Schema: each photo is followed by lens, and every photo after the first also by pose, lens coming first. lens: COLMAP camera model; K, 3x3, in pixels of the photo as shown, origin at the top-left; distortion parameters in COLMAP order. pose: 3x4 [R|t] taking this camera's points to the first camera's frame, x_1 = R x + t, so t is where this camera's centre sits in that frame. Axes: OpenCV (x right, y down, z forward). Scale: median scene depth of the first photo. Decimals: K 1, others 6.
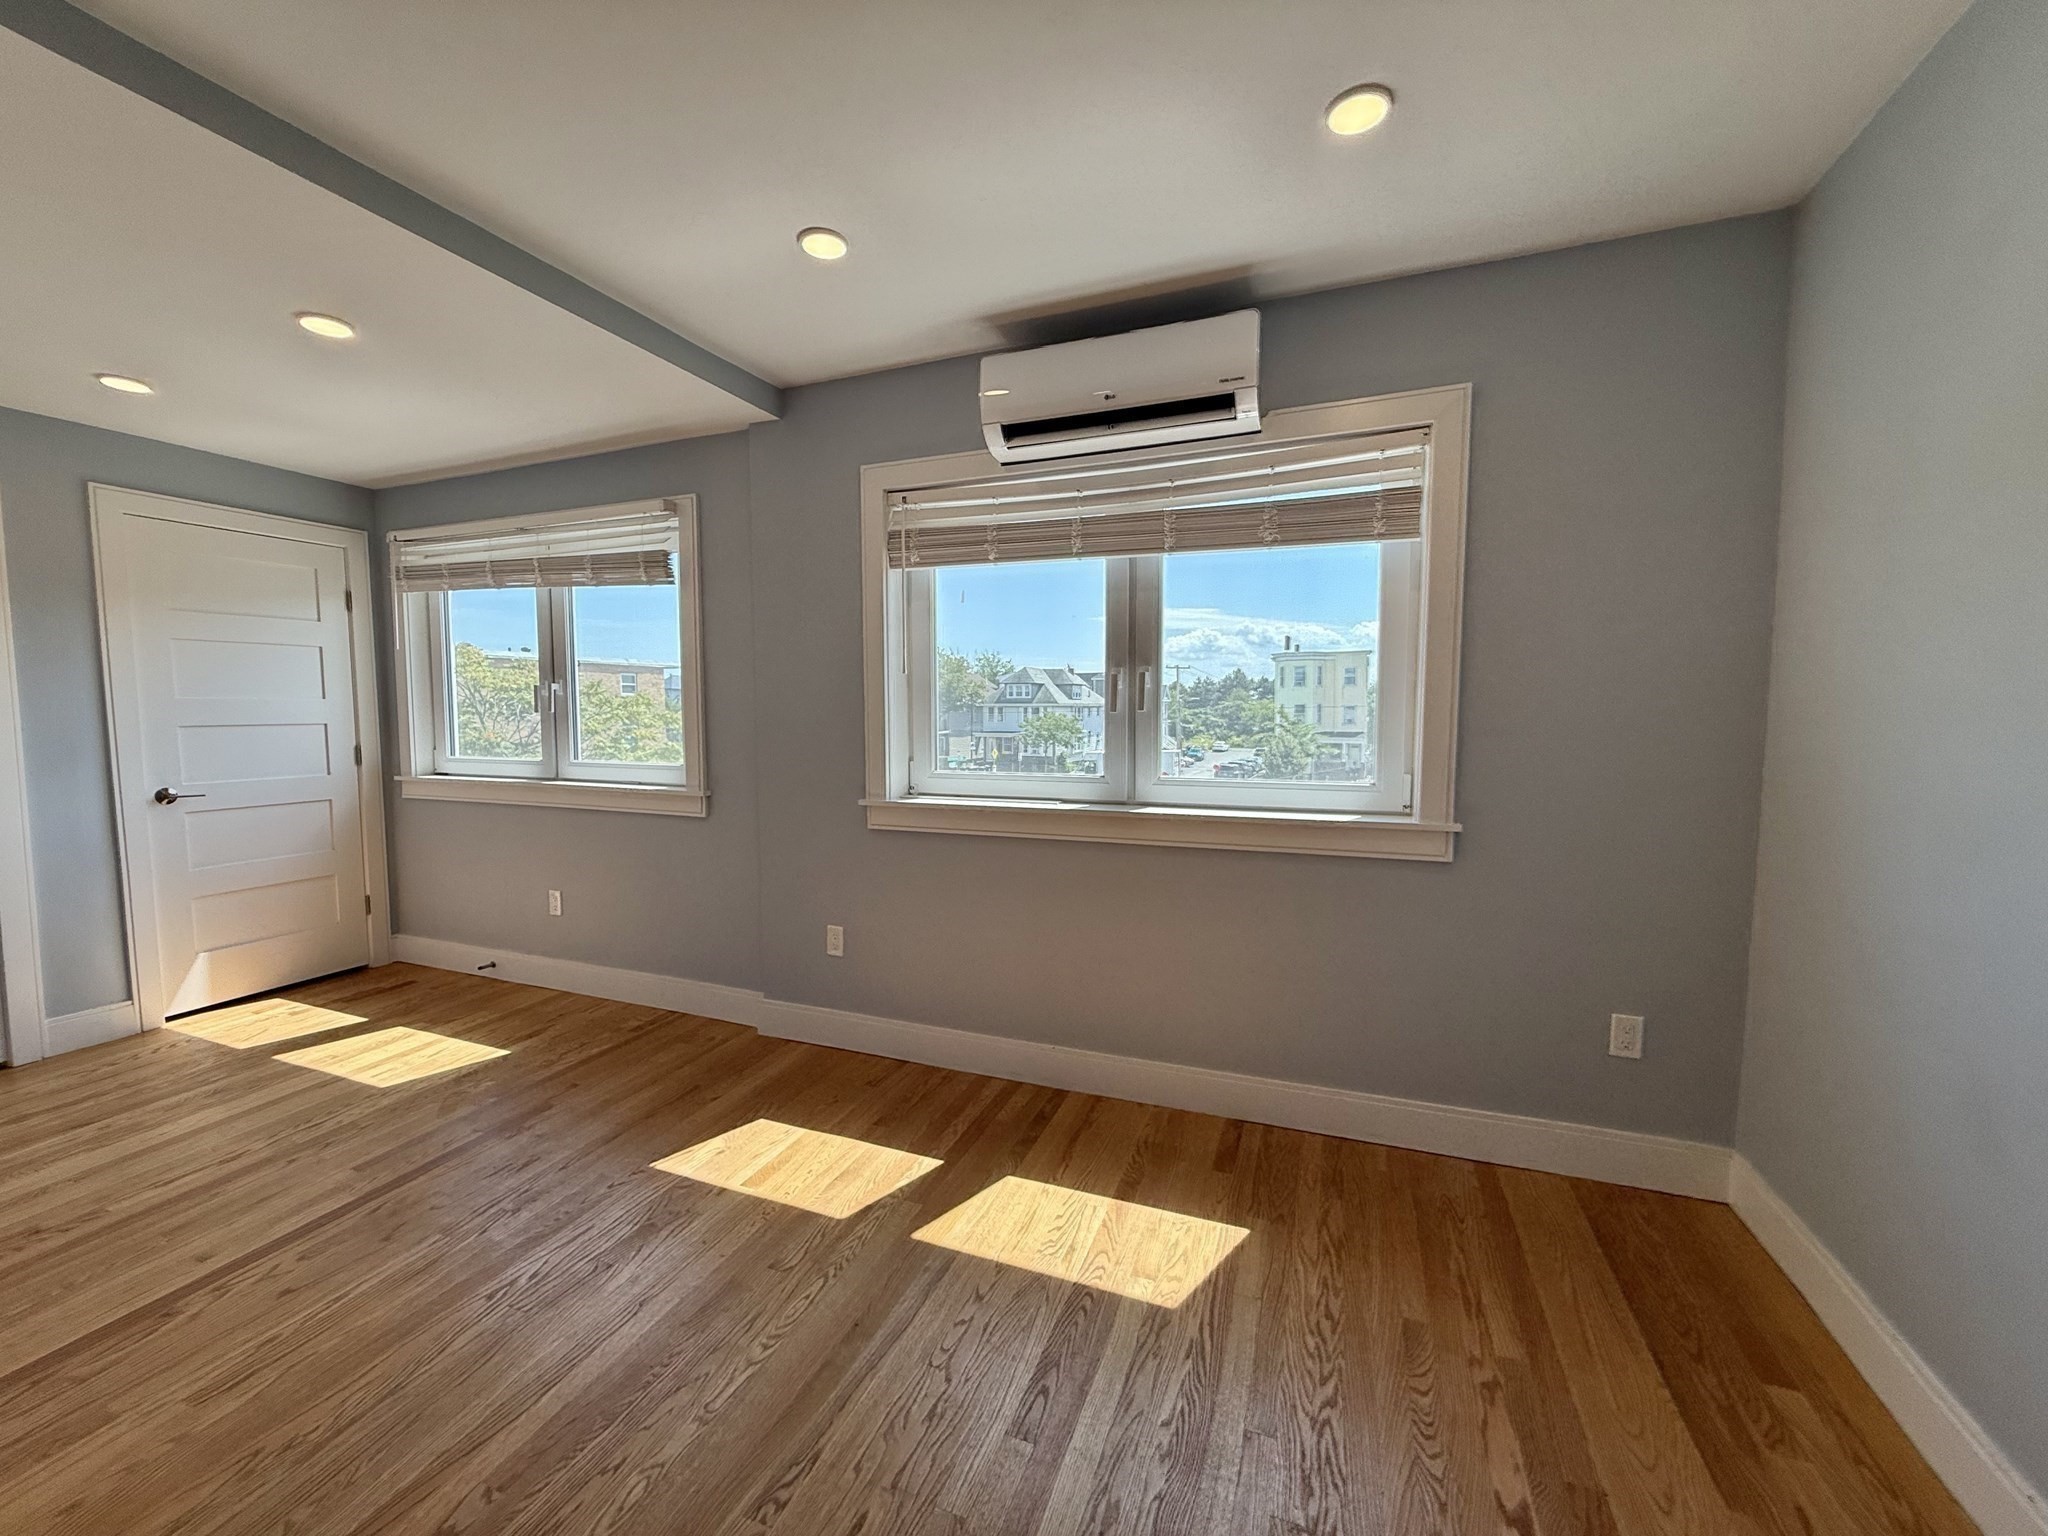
lens RADIAL K [[815.4, 0, 1010.3], [0, 815.4, 767.0], [0, 0, 1]] dist [-0.001158, 0.000132]
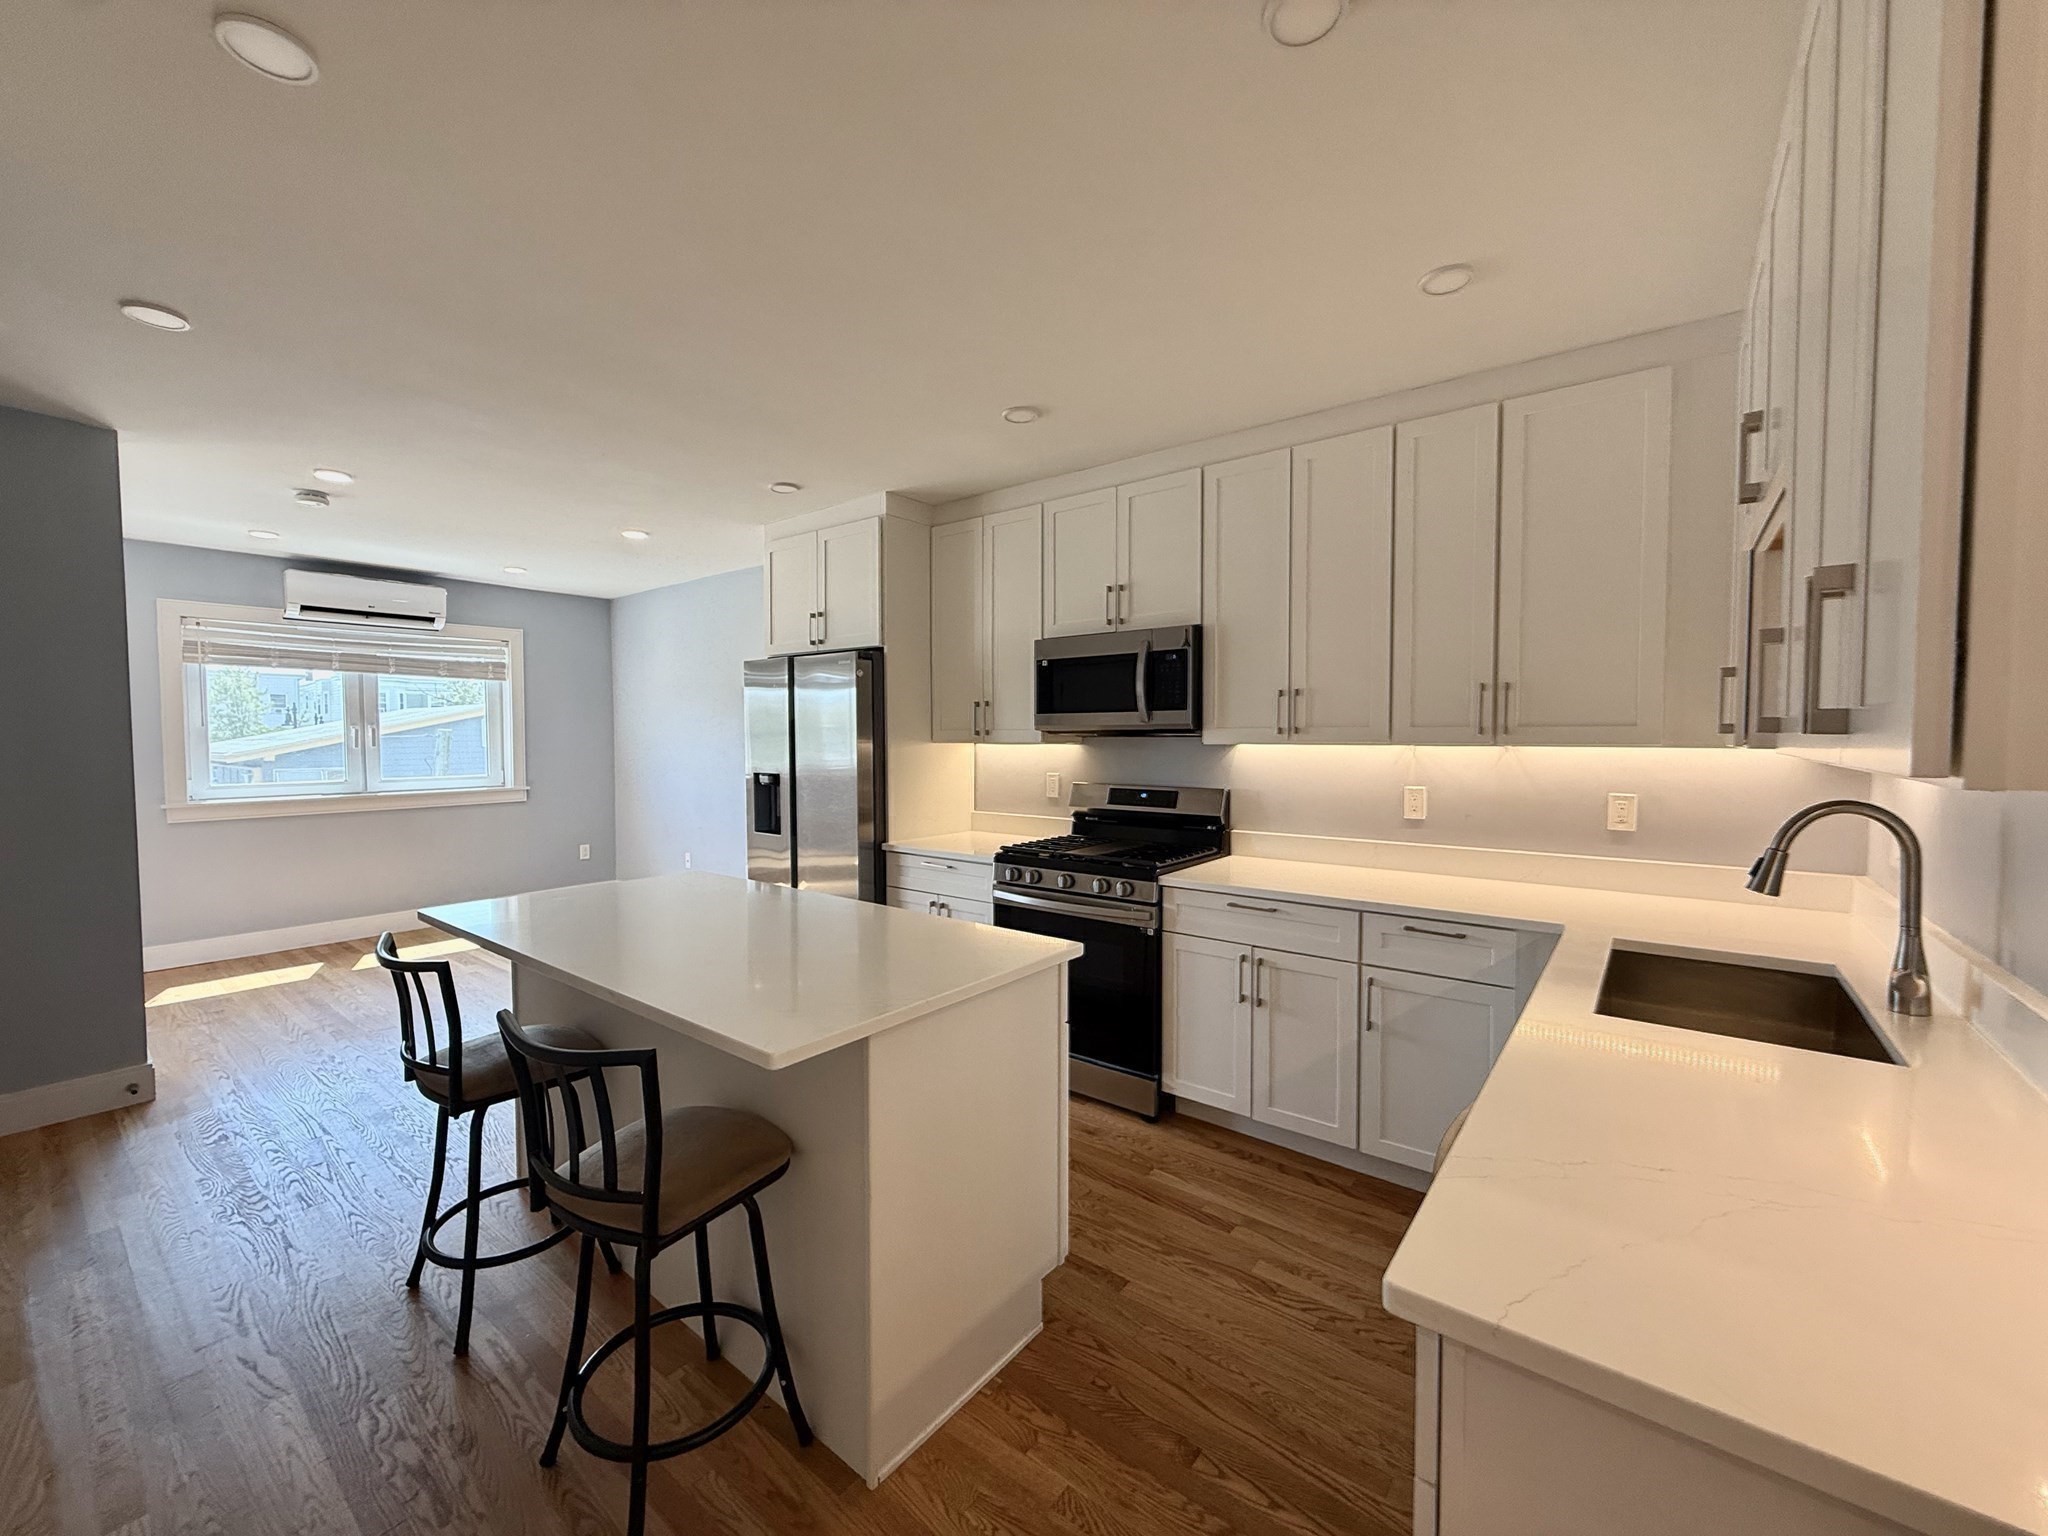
lens RADIAL K [[815.4, 0, 1018.4], [0, 815.4, 770.7], [0, 0, 1]] dist [-0.001158, 0.000132]
pose [[0.277738, -0.042778, 0.959704, -1.680034], [0.070719, 0.997208, 0.023983, 0.070202], [-0.958050, 0.061208, 0.279988, -1.399621]]
